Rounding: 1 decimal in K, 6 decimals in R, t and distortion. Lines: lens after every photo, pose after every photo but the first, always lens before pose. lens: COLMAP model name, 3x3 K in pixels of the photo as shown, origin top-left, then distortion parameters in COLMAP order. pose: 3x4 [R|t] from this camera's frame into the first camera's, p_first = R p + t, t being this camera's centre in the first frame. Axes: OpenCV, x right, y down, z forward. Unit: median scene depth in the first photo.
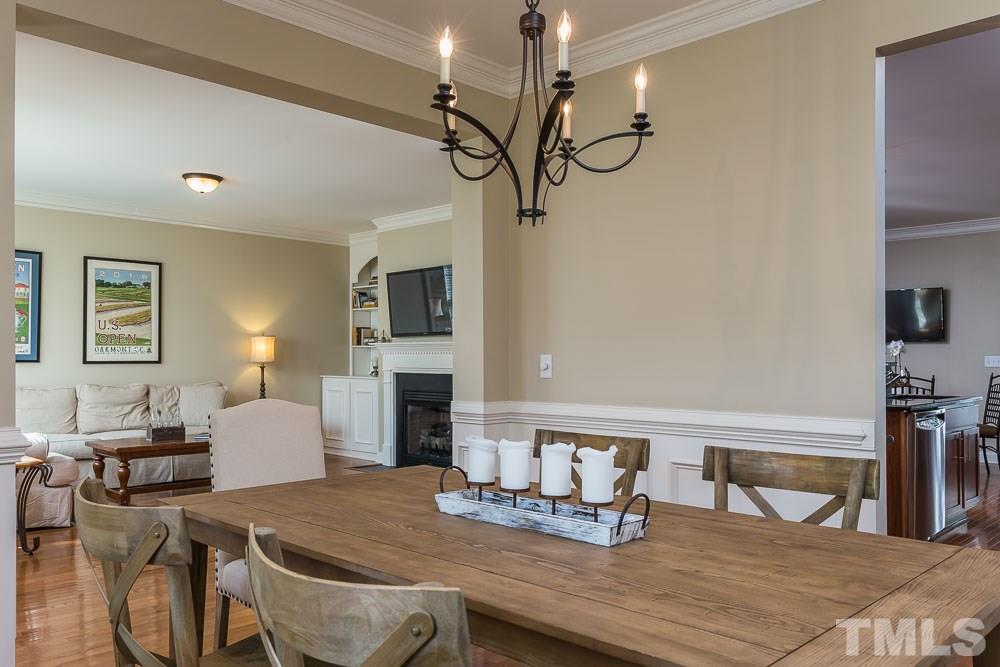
lens RADIAL K [[782.3, 0, 525.2], [0, 782.3, 350.5], [0, 0, 1]] dist [-0.002823, -0.021629]
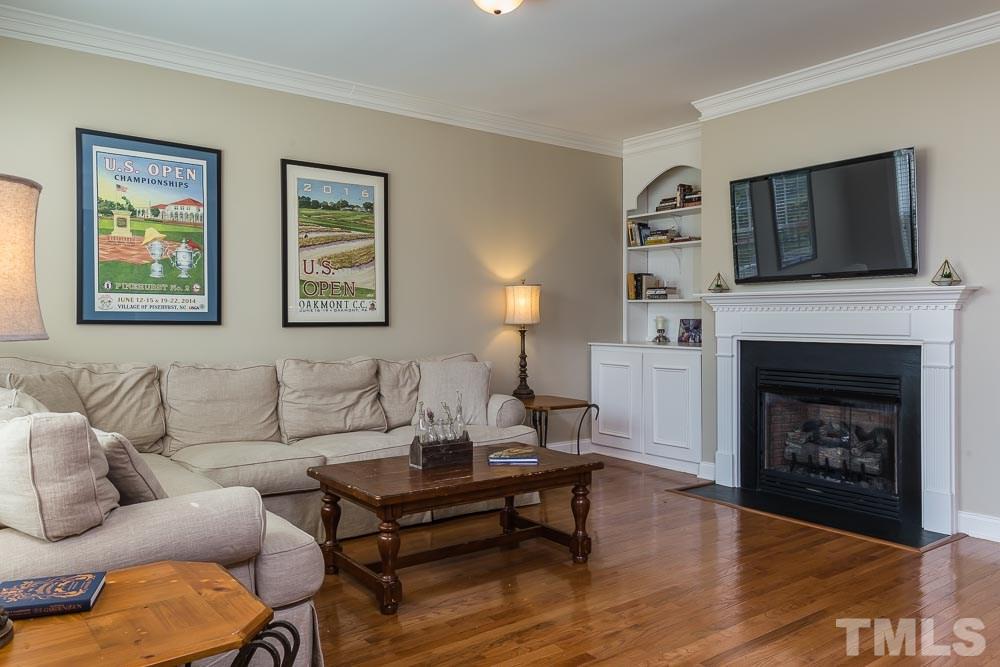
lens RADIAL K [[723.6, 0, 503.8], [0, 723.6, 338.6], [0, 0, 1]] dist [0.009582, 0.000943]
pose [[0.986746, 0.001997, -0.162263, -0.275743], [0.003942, 0.999334, 0.036266, 0.005501], [0.162227, -0.036424, 0.986081, 0.417193]]
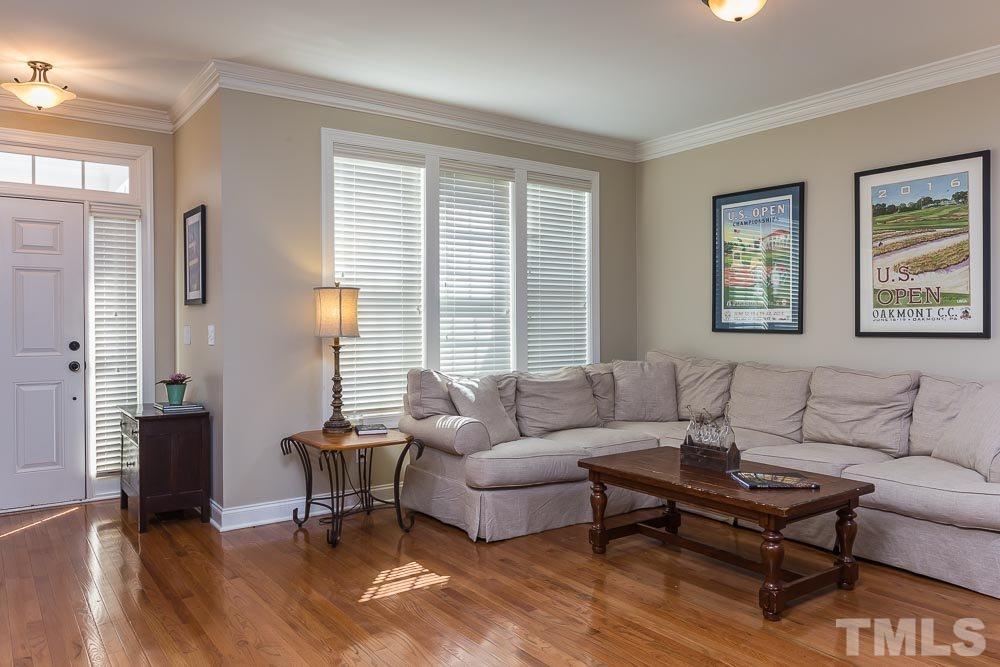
lens RADIAL K [[723.6, 0, 504.5], [0, 723.6, 326.5], [0, 0, 1]] dist [0.009582, 0.000943]
pose [[-0.187507, 0.010424, -0.982208, 0.090257], [0.019999, 0.999777, 0.006793, -0.001241], [0.982060, -0.018370, -0.187674, 0.784369]]
